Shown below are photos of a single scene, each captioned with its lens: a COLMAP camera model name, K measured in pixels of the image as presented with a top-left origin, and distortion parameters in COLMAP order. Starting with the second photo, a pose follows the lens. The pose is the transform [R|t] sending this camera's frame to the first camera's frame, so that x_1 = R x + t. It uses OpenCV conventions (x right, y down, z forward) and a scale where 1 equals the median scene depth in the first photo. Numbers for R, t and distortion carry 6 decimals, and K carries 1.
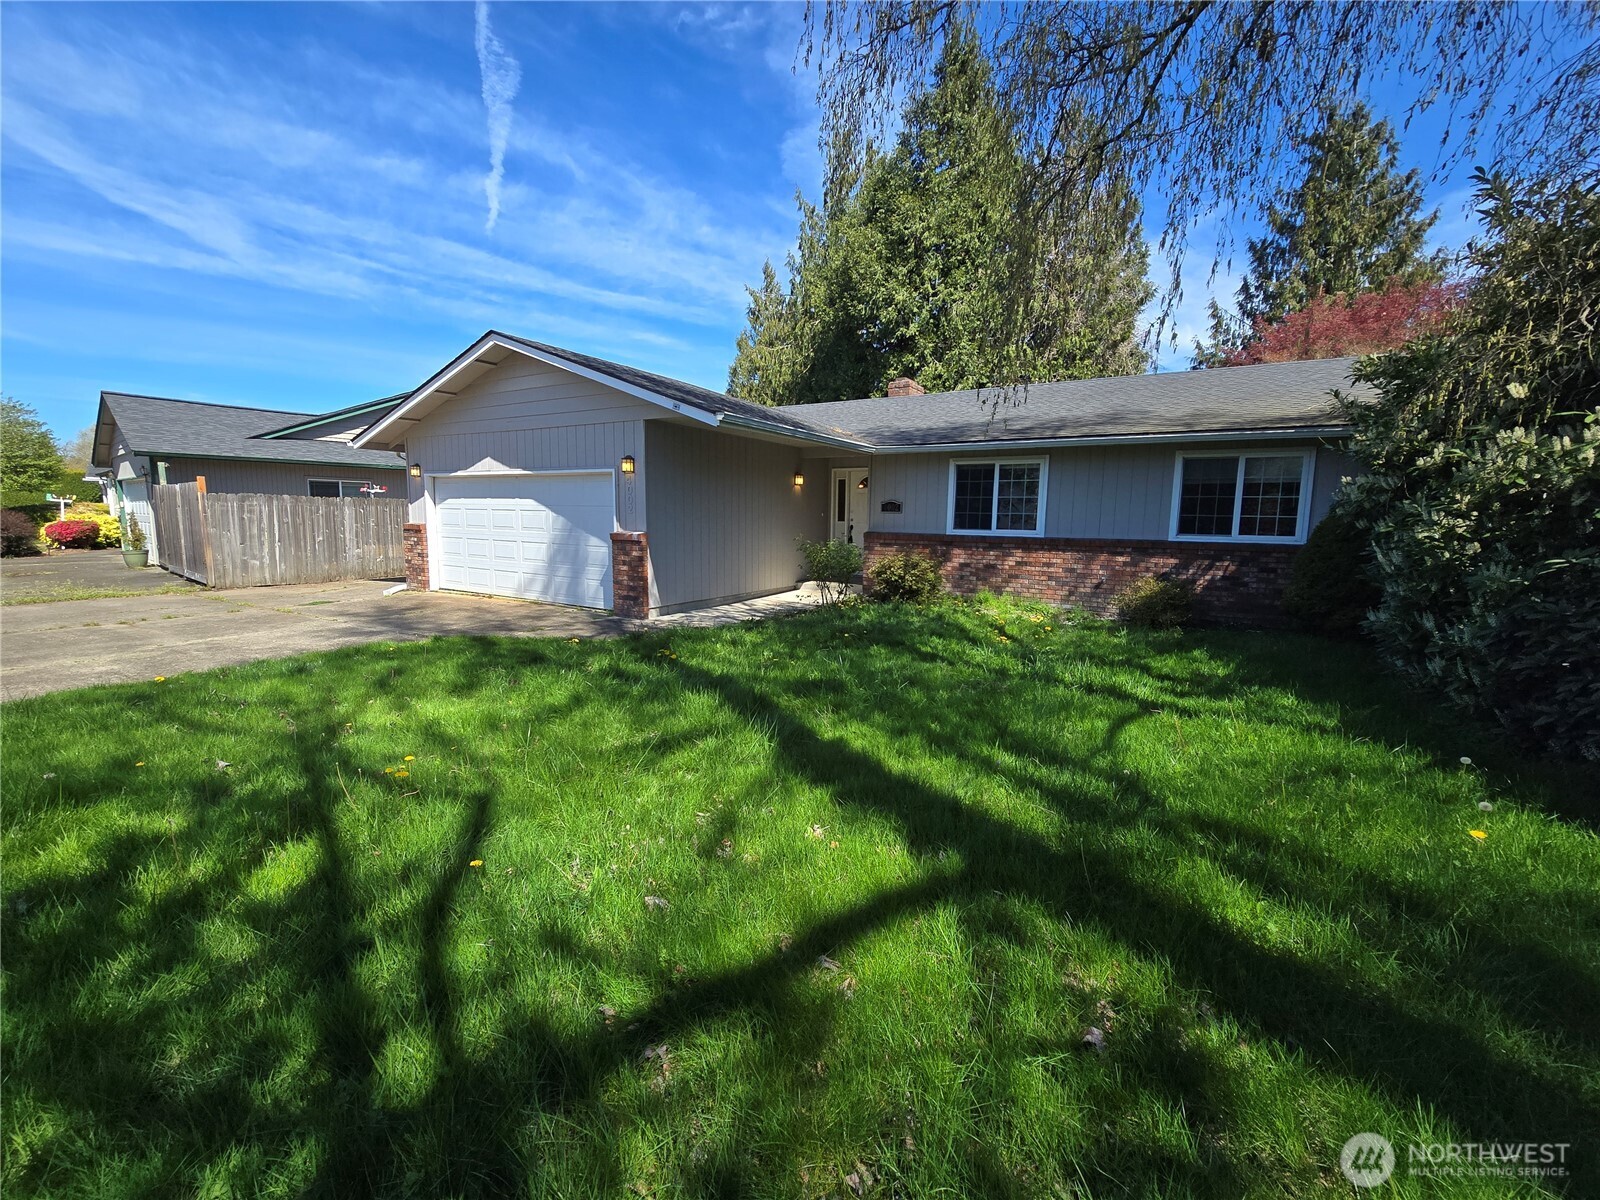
lens RADIAL K [[652.4, 0, 798.9], [0, 652.4, 600.7], [0, 0, 1]] dist [-0.002871, -0.000678]
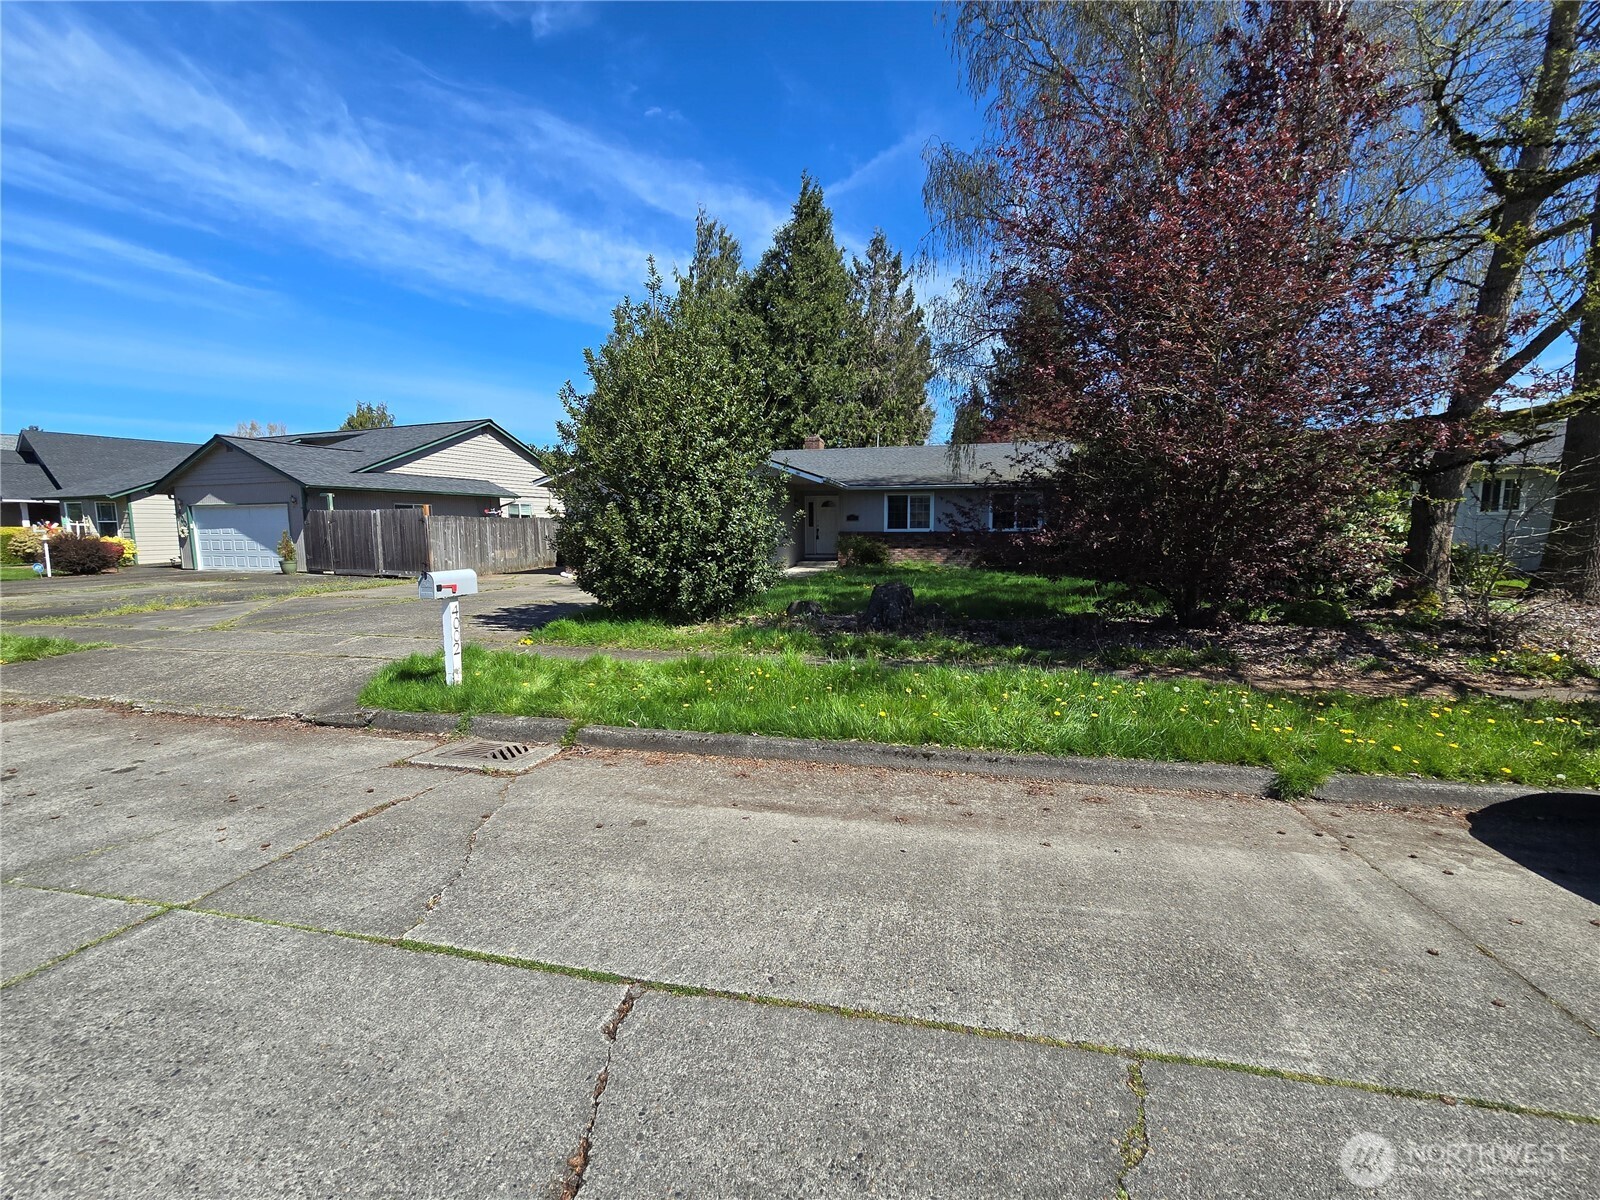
lens RADIAL K [[653.9, 0, 800.0], [0, 653.9, 600.0], [0, 0, 1]] dist [-0.000723, -0.000639]
pose [[0.944718, -0.056844, 0.322918, -0.529489], [0.061987, 0.998061, -0.005654, 0.078671], [-0.321970, 0.025358, 0.946410, -0.610477]]
